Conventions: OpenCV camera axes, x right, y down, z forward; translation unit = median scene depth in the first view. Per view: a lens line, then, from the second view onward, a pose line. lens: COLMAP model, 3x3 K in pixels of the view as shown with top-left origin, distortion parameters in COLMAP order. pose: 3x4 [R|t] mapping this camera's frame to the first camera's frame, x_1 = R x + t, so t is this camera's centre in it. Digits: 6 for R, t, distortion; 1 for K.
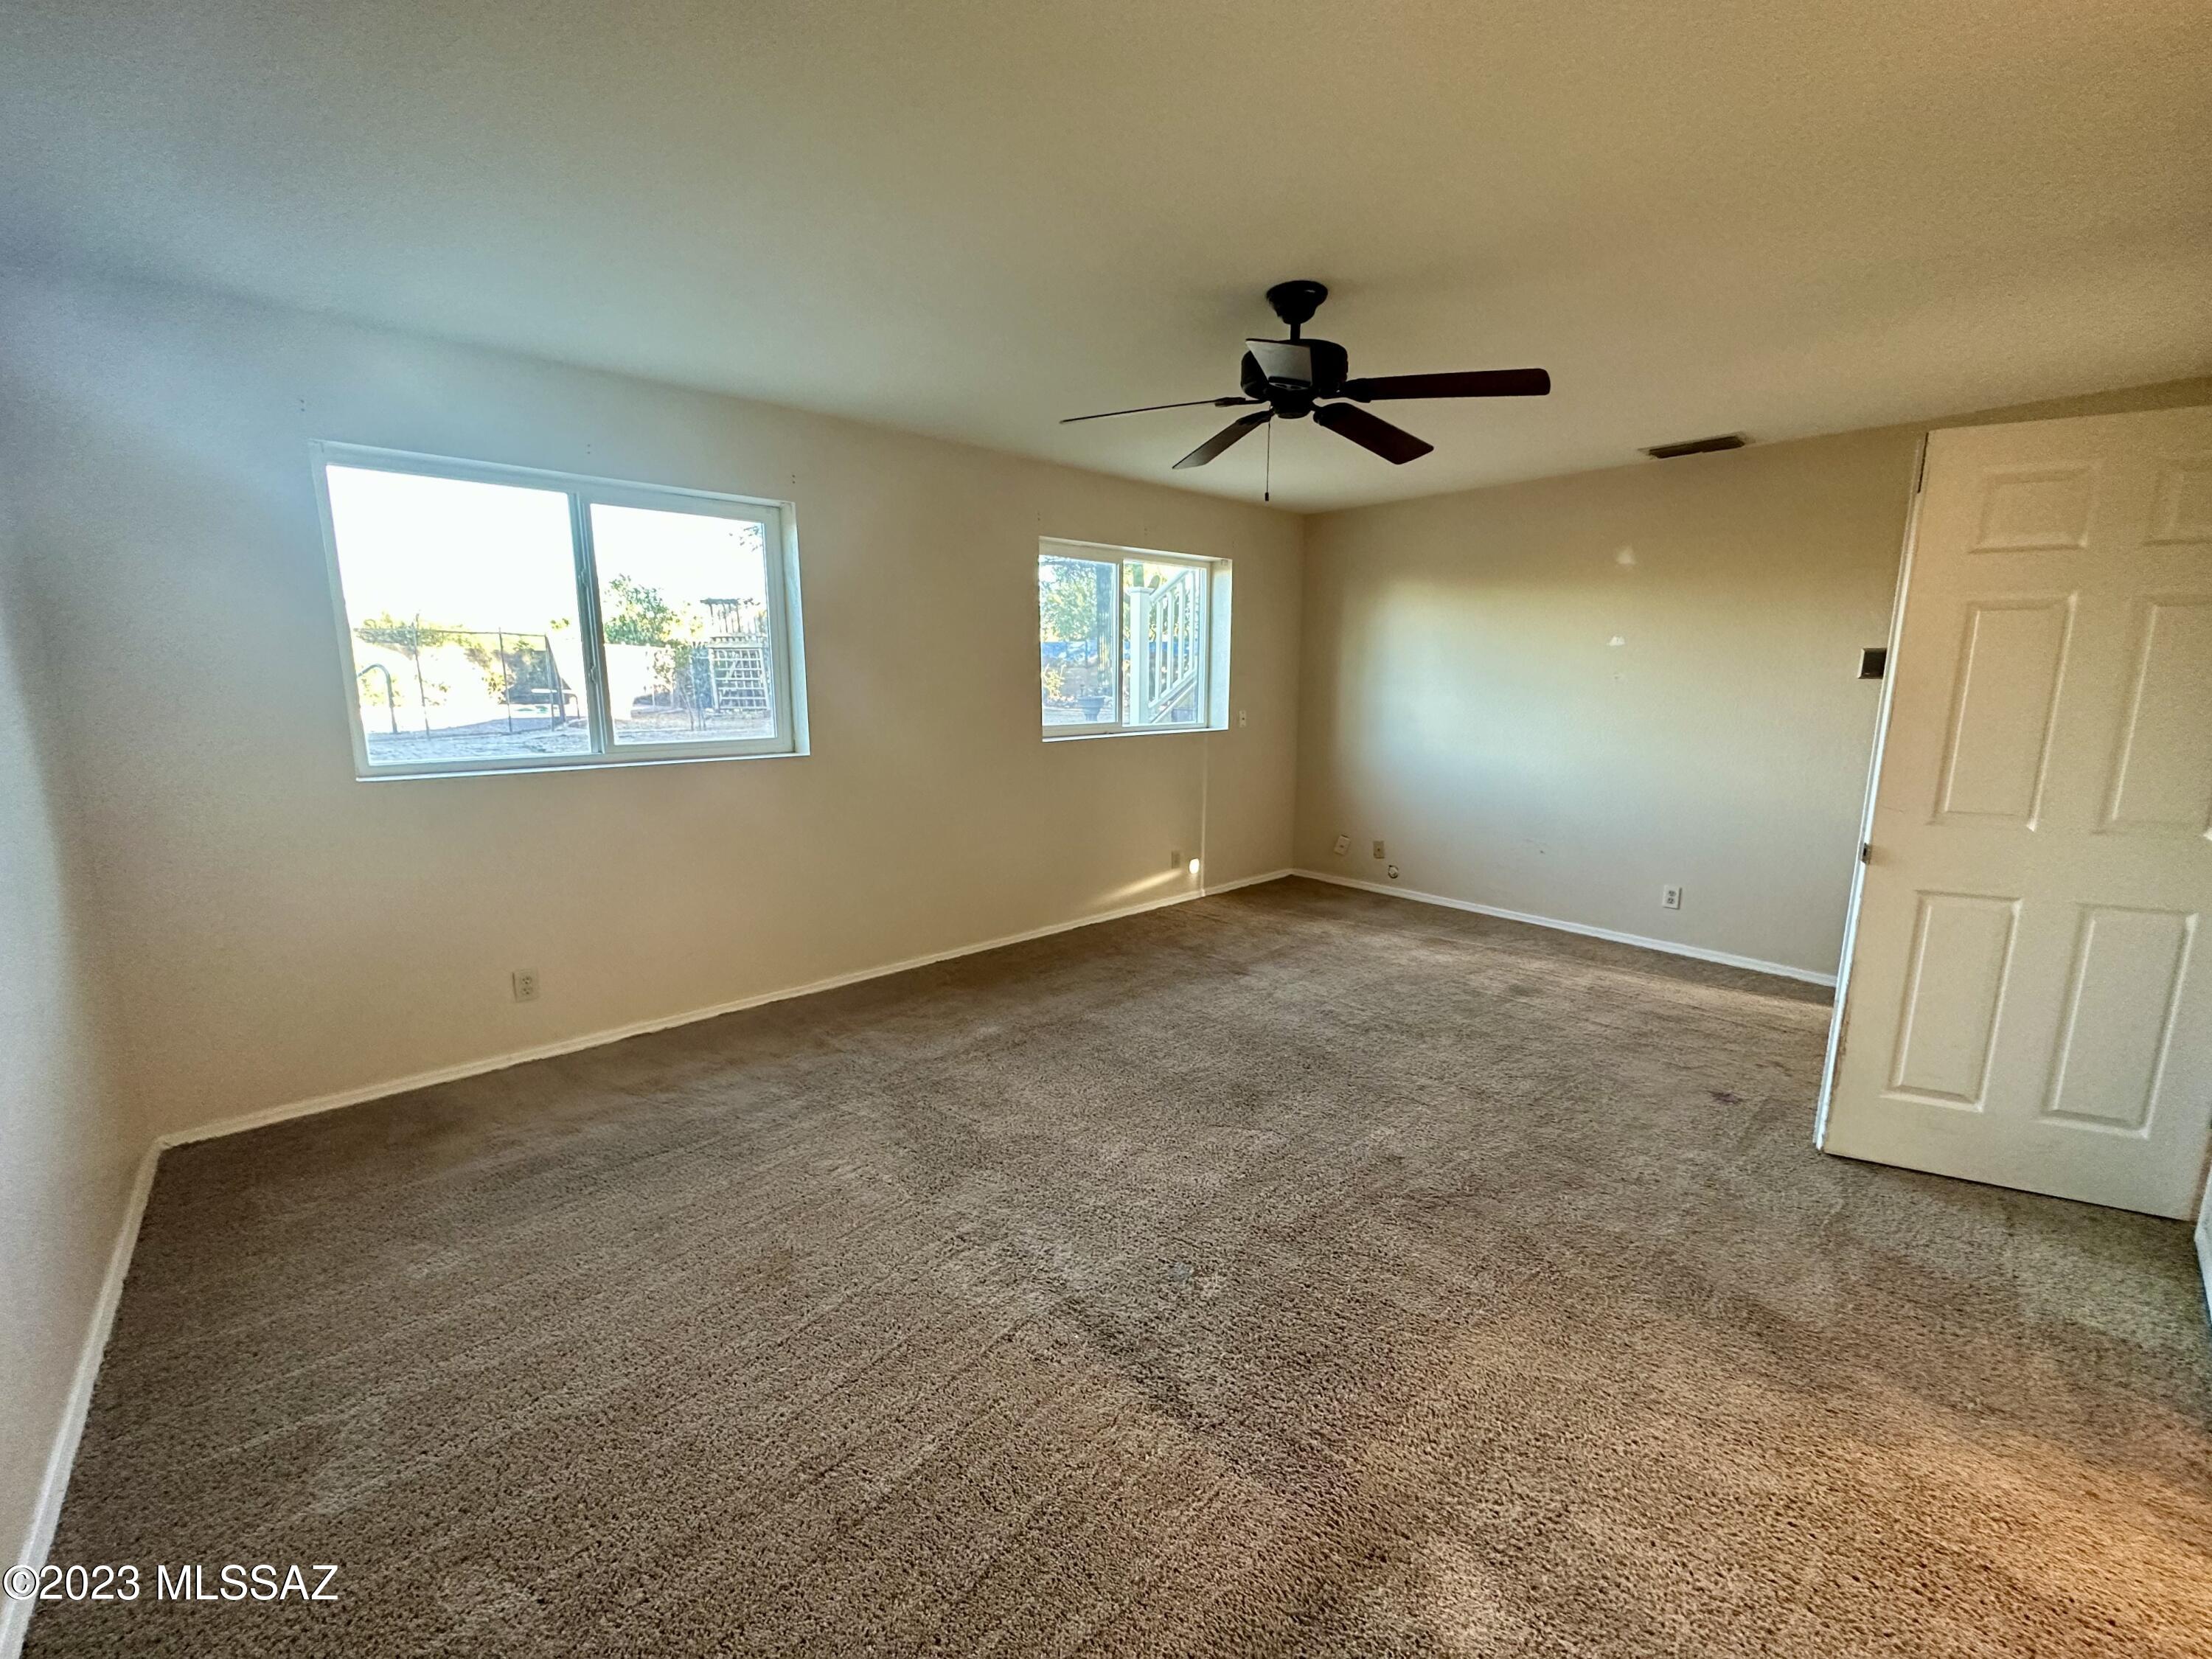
lens RADIAL K [[877.2, 0, 1096.3], [0, 877.2, 822.5], [0, 0, 1]] dist [-0.003949, 0.000504]
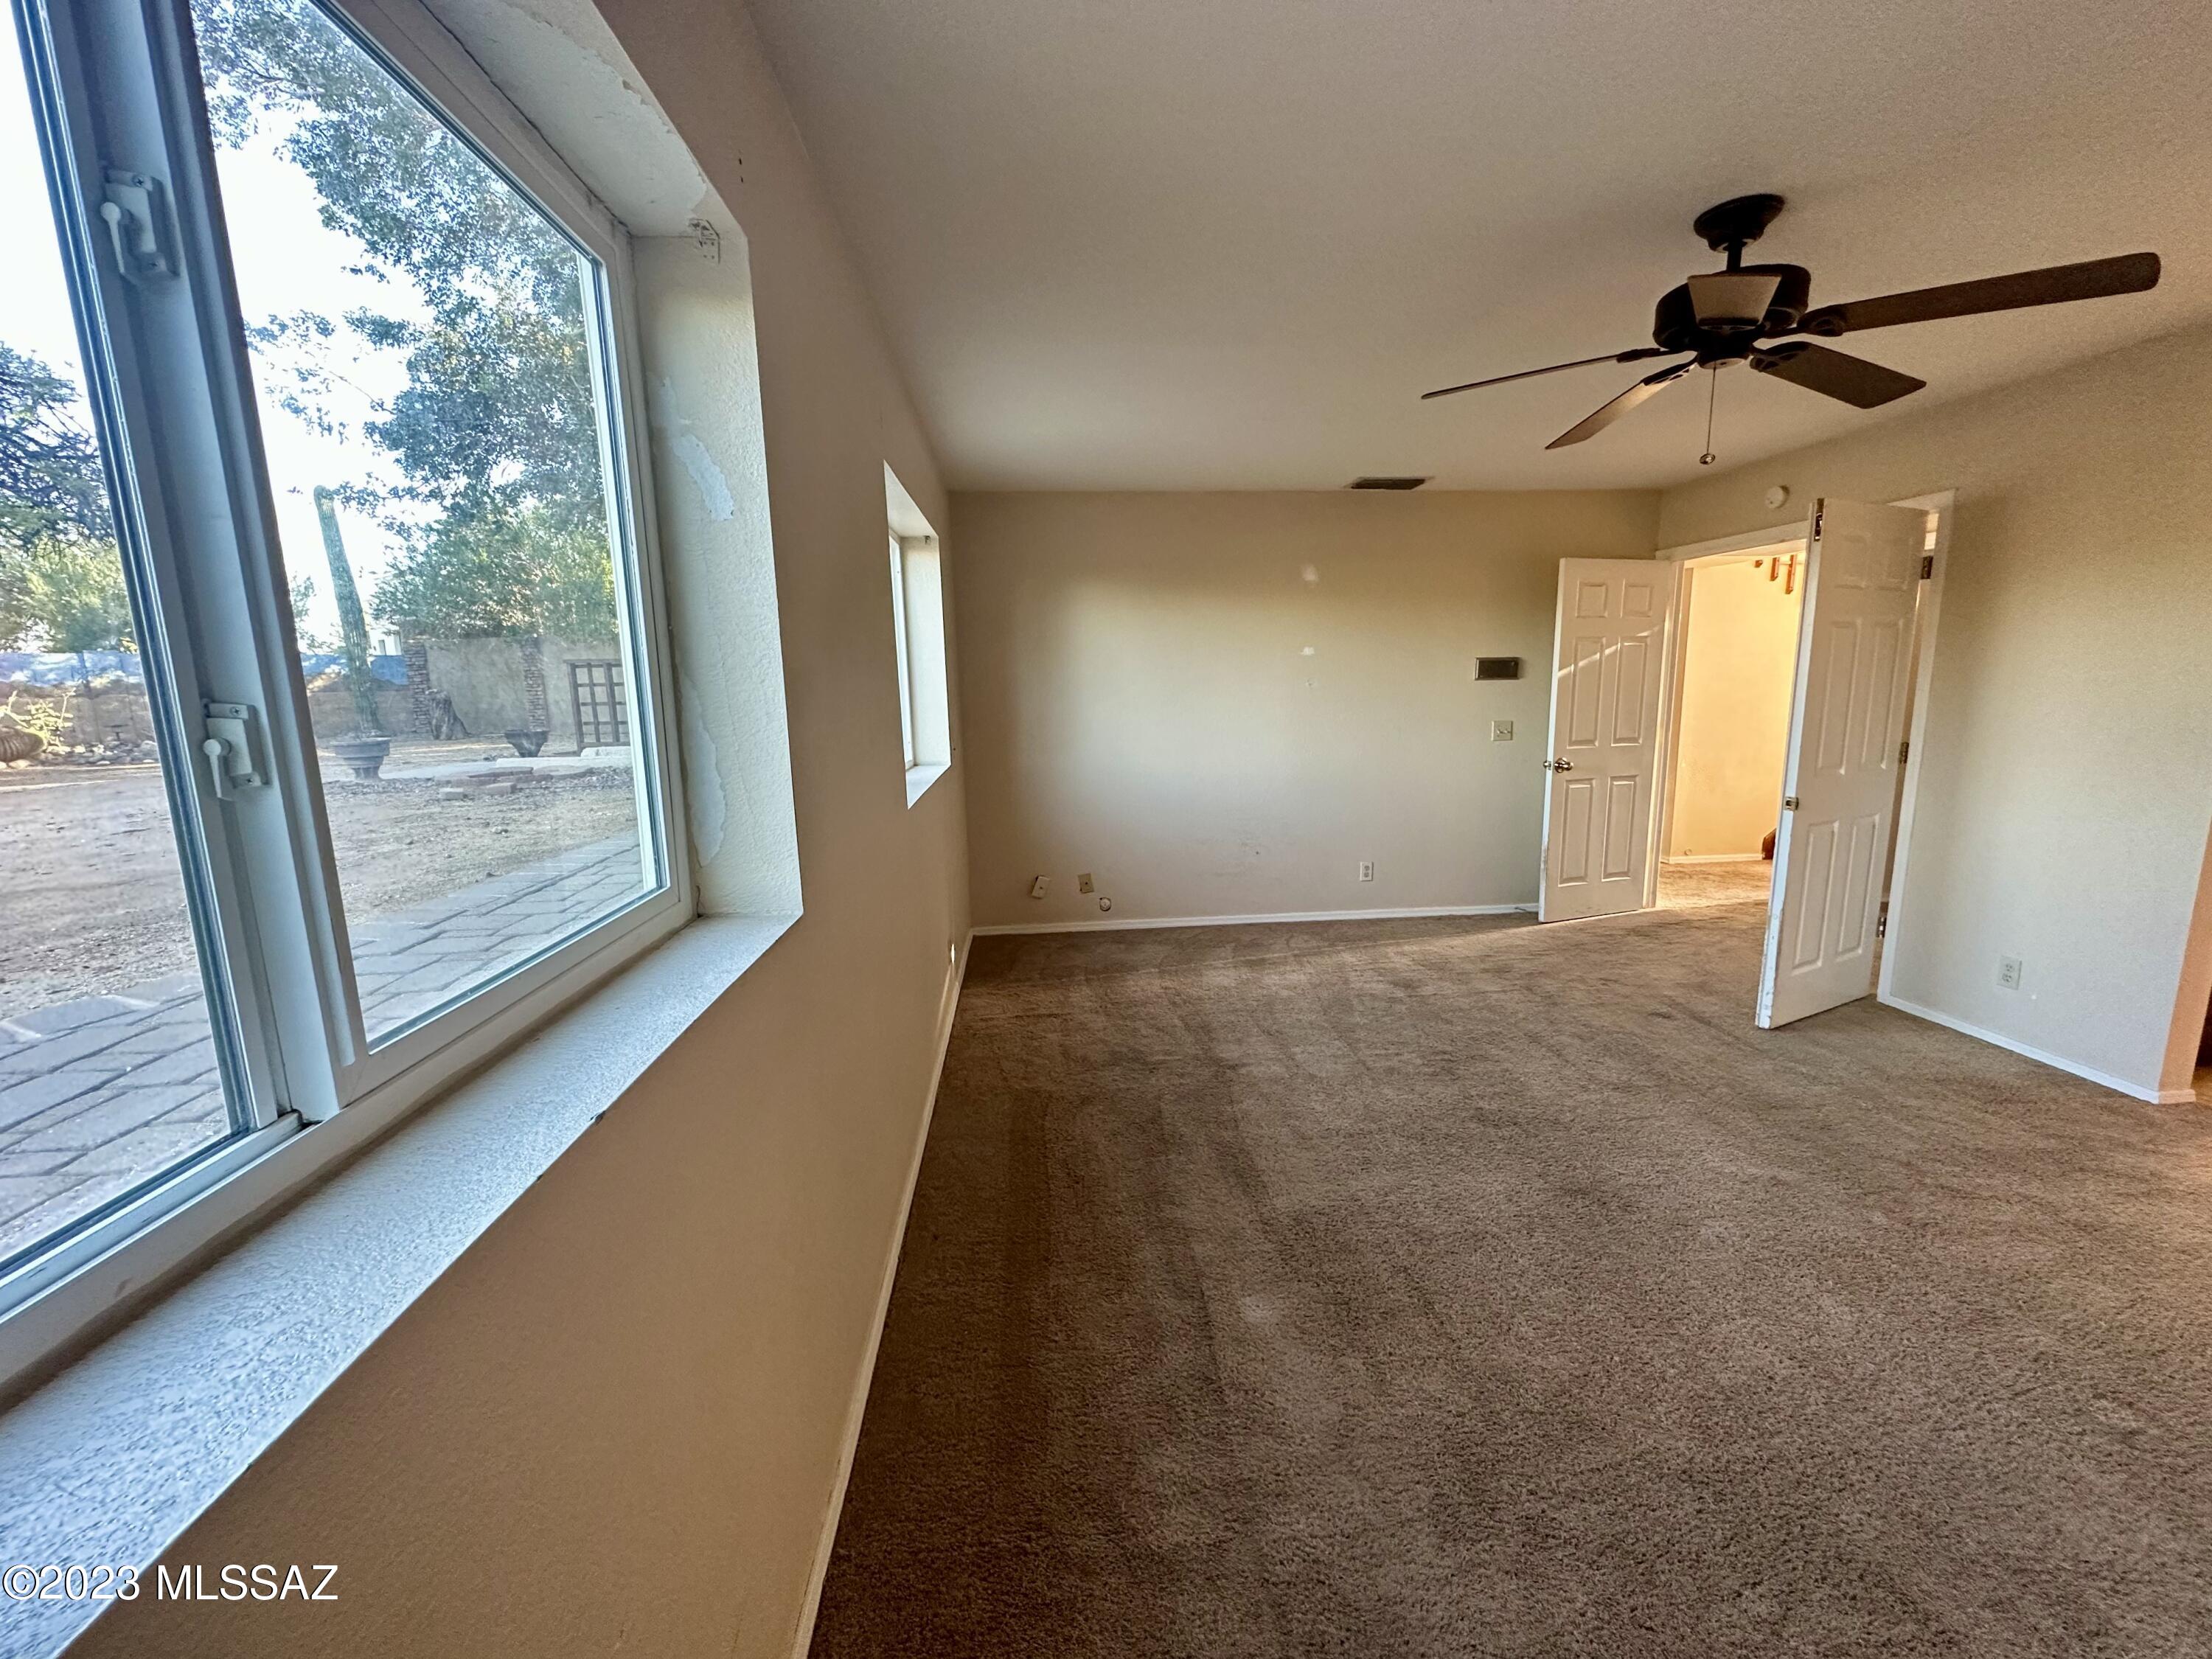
lens RADIAL K [[877.2, 0, 1105.2], [0, 877.2, 830.6], [0, 0, 1]] dist [-0.003949, 0.000504]
pose [[0.594174, -0.145605, 0.791048, -0.499907], [0.155270, 0.985744, 0.064815, -0.105490], [-0.789208, 0.084314, 0.608311, 0.609190]]
